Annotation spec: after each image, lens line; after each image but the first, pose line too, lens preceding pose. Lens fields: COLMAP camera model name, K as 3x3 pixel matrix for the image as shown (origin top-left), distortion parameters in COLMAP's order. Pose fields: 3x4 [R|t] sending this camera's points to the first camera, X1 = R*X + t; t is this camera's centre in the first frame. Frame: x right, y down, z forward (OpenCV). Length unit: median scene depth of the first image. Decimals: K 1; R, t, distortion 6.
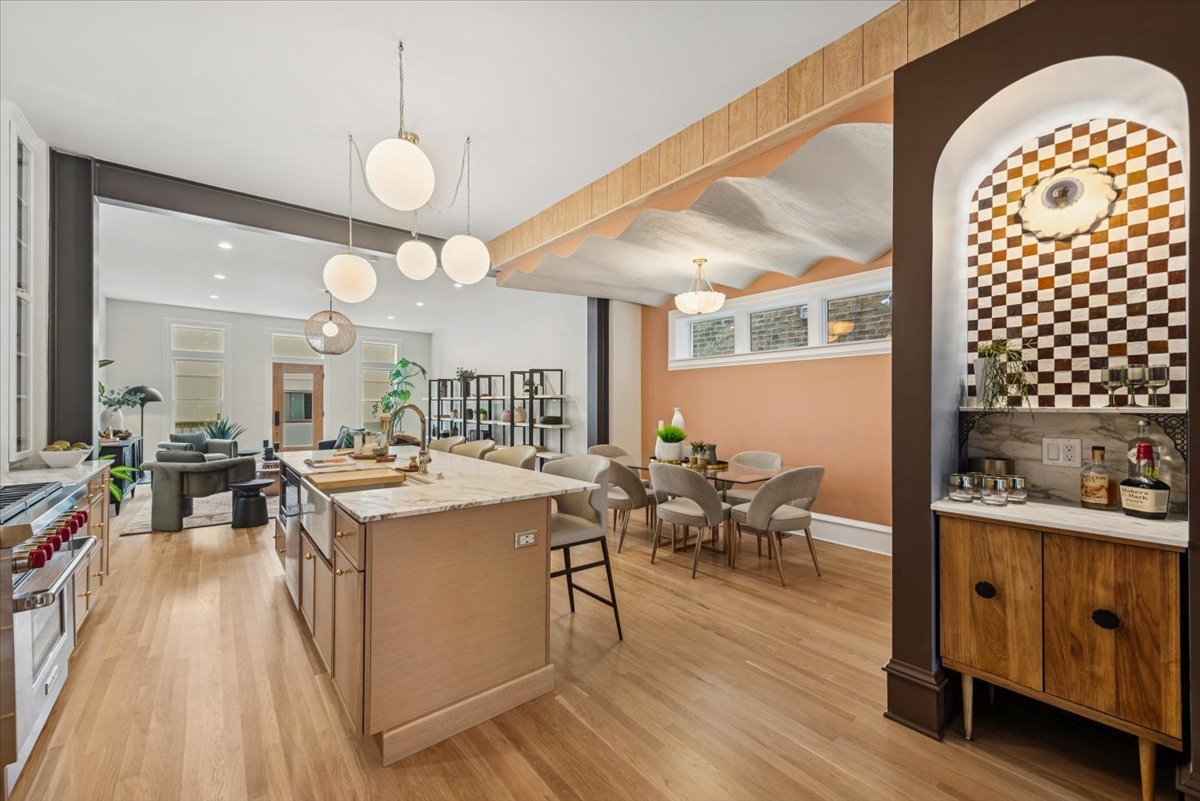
lens RADIAL K [[469.5, 0, 585.5], [0, 469.5, 403.8], [0, 0, 1]] dist [0.012046, -0.000233]
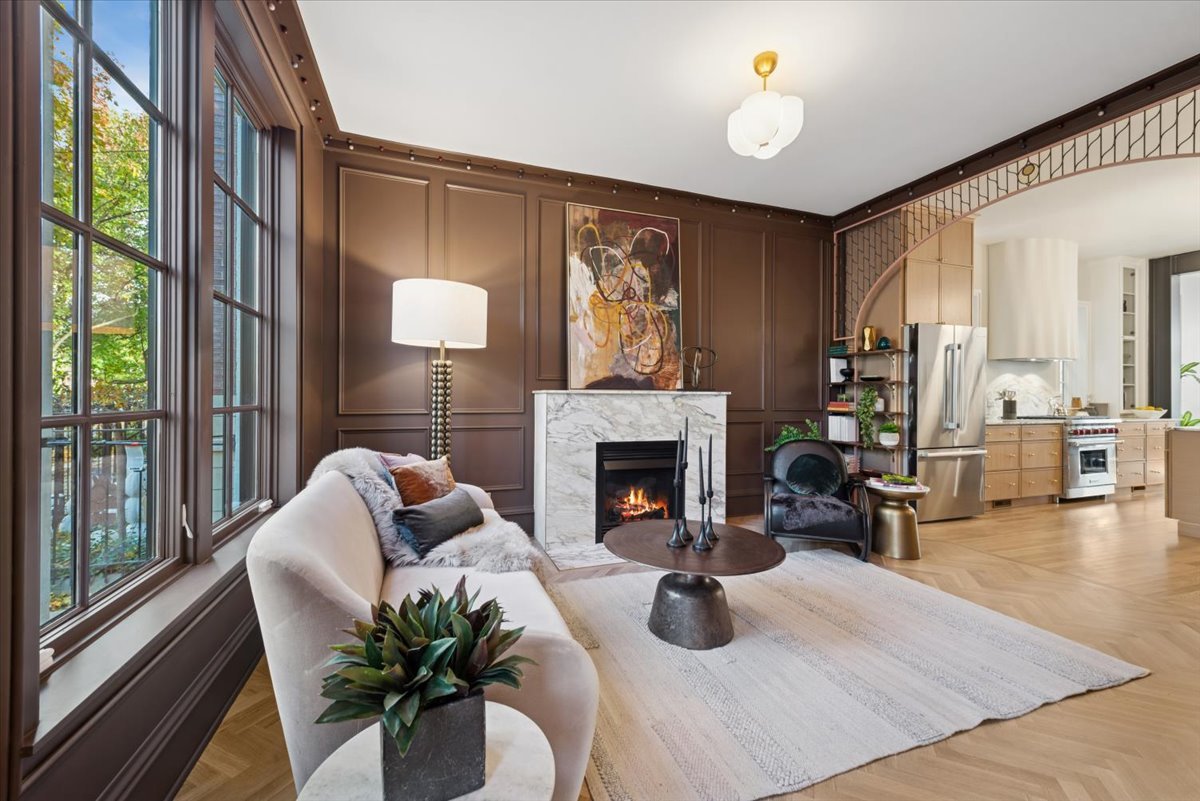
lens RADIAL K [[479.4, 0, 593.4], [0, 479.4, 395.3], [0, 0, 1]] dist [0.009546, -0.000141]
pose [[-0.326183, -0.009808, -0.945256, 0.895204], [-0.003469, 0.999952, -0.009179, 0.032951], [0.945300, 0.000285, -0.326201, -0.306527]]
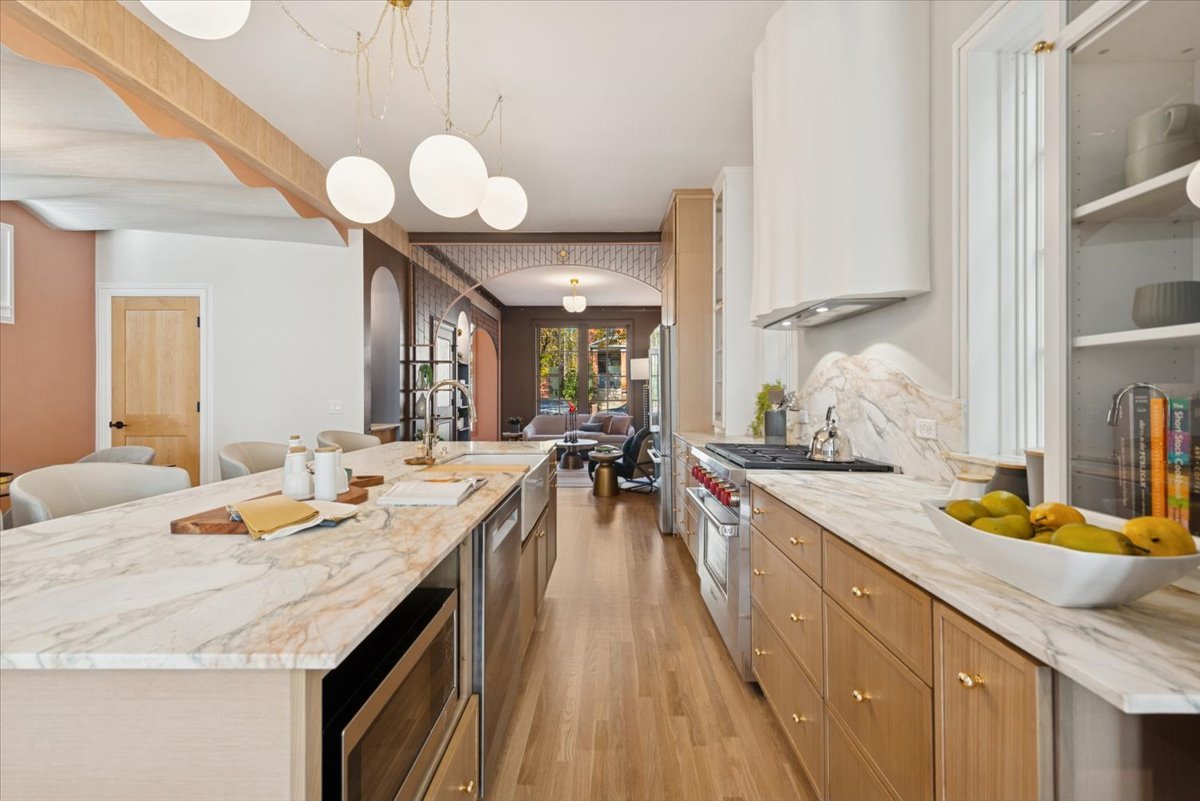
lens RADIAL K [[504.7, 0, 606.5], [0, 504.7, 392.9], [0, 0, 1]] dist [0.010587, -0.000290]
pose [[-0.778706, -0.003679, 0.627378, -0.585236], [-0.004550, 0.999990, 0.000217, 0.011778], [-0.627373, -0.002686, -0.778714, 0.754187]]
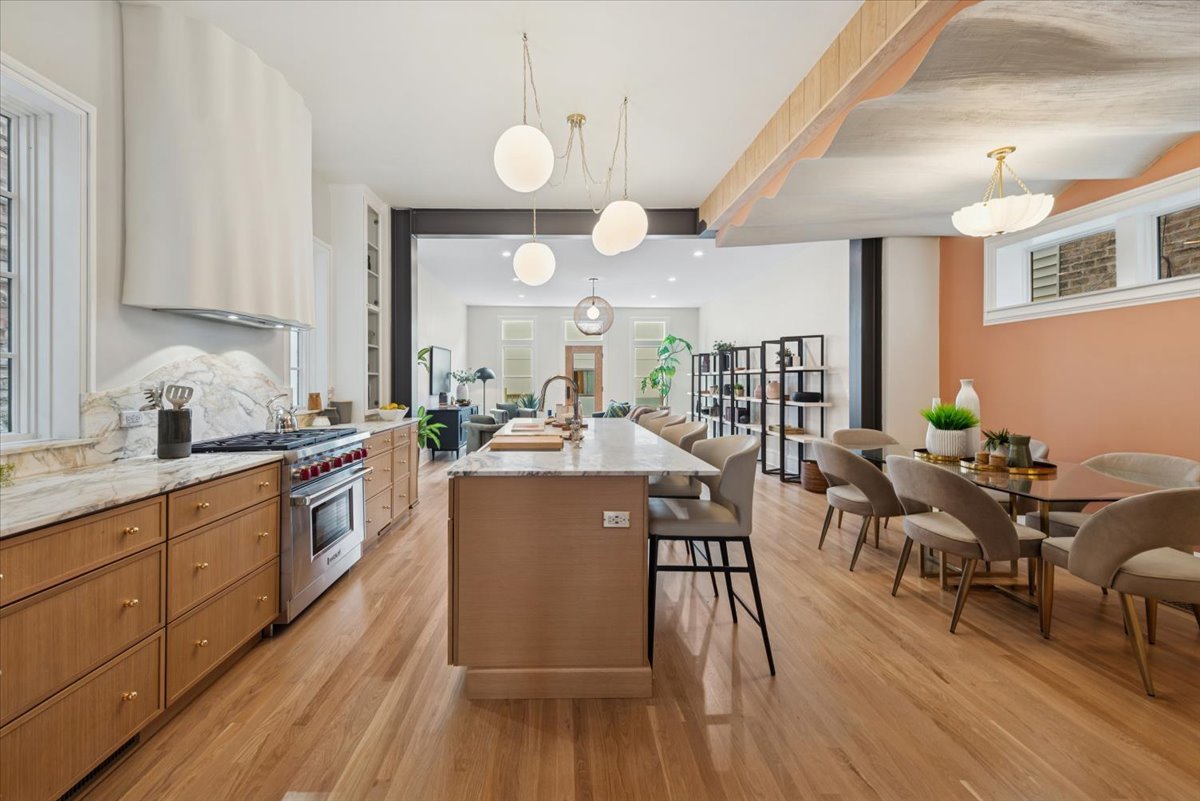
lens RADIAL K [[481.9, 0, 566.1], [0, 481.9, 382.4], [0, 0, 1]] dist [0.009782, -0.000518]
pose [[0.788817, -0.003906, -0.614615, 0.144344], [0.005278, 0.999986, 0.000418, 0.008524], [0.614605, -0.003573, 0.788827, 0.079631]]
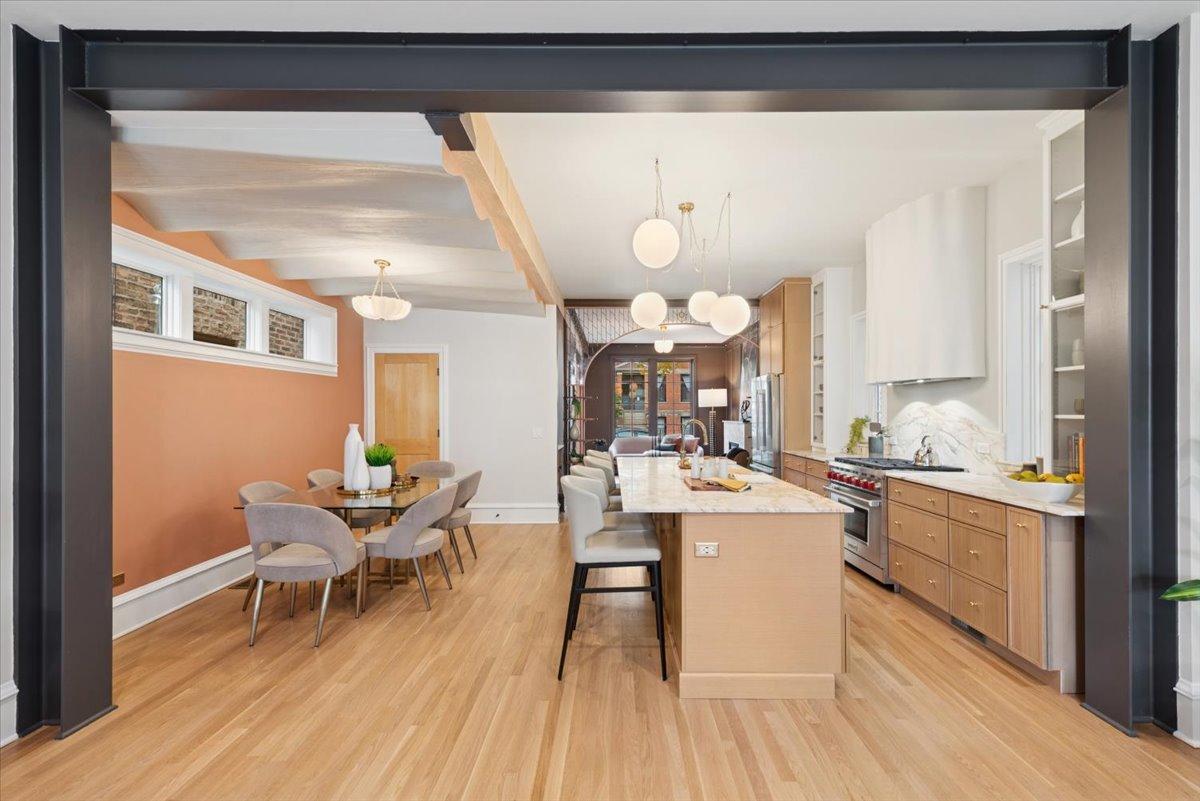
lens RADIAL K [[511.3, 0, 621.0], [0, 511.3, 411.9], [0, 0, 1]] dist [0.014943, -0.000270]
pose [[-0.792410, -0.002386, 0.609984, -0.573424], [-0.003760, 0.999992, -0.000972, -0.010216], [-0.609977, -0.003064, -0.792413, 1.179814]]
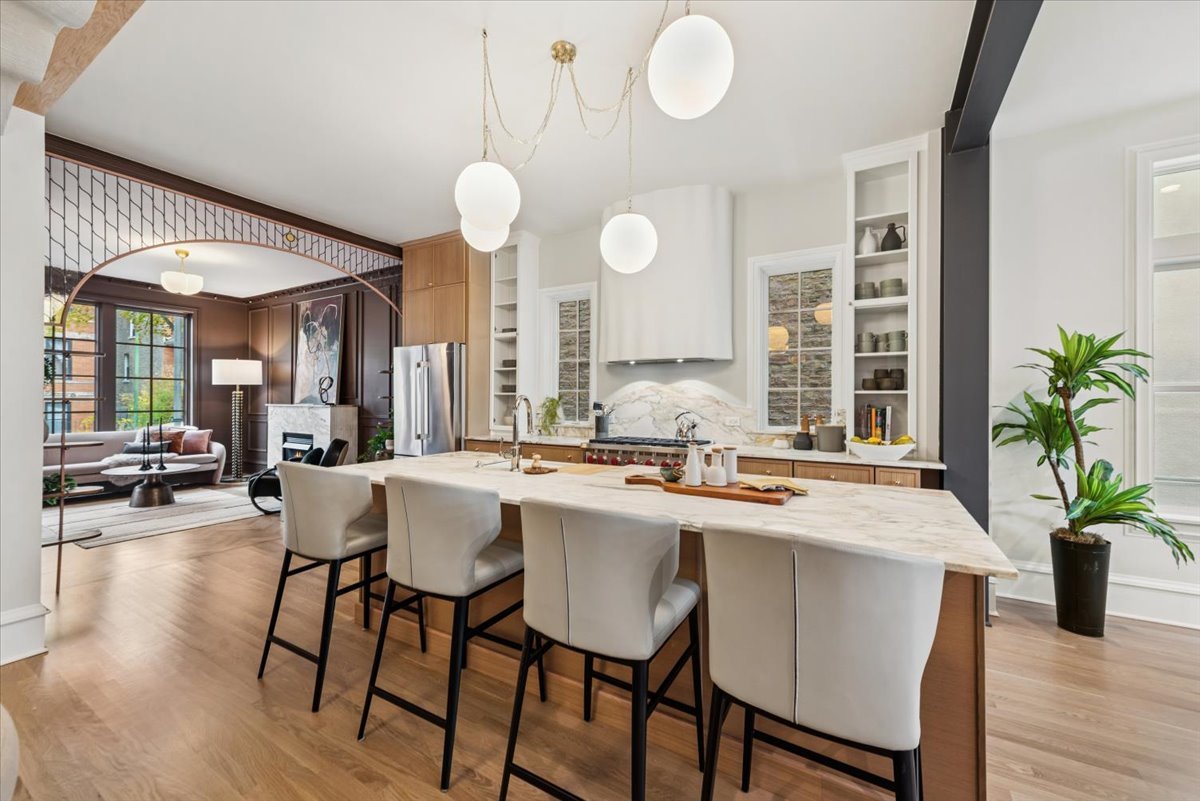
lens RADIAL K [[469.8, 0, 589.0], [0, 469.8, 397.6], [0, 0, 1]] dist [0.010831, -0.000671]
pose [[-0.936707, -0.009890, -0.349976, -0.079362], [-0.007301, 0.999935, -0.008716, 0.006727], [0.350039, -0.005610, -0.936718, 0.943956]]
